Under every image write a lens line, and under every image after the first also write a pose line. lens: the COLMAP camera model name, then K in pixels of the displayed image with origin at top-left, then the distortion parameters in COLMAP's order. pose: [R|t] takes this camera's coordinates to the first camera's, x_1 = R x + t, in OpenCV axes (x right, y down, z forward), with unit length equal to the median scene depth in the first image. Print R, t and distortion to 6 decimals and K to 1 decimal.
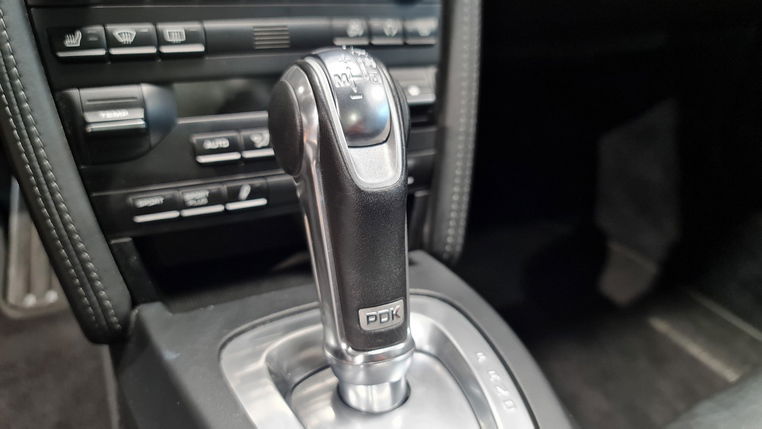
lens RADIAL K [[555.2, 0, 381.0], [0, 555.2, 214.5], [0, 0, 1]] dist [0.050870, -0.066777]
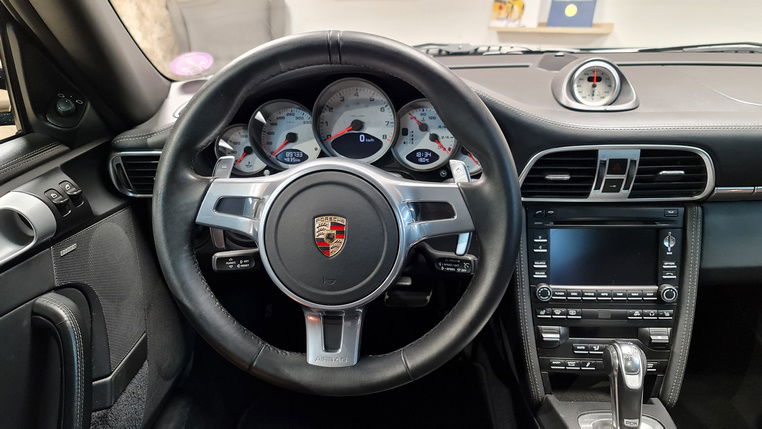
lens RADIAL K [[555.2, 0, 381.0], [0, 555.2, 214.5], [0, 0, 1]] dist [0.050870, -0.066777]
pose [[0.866701, 0.099763, -0.488750, 0.183233], [-0.138371, 0.989428, -0.043413, -0.587884], [0.479252, 0.105255, 0.871343, -2.348582]]
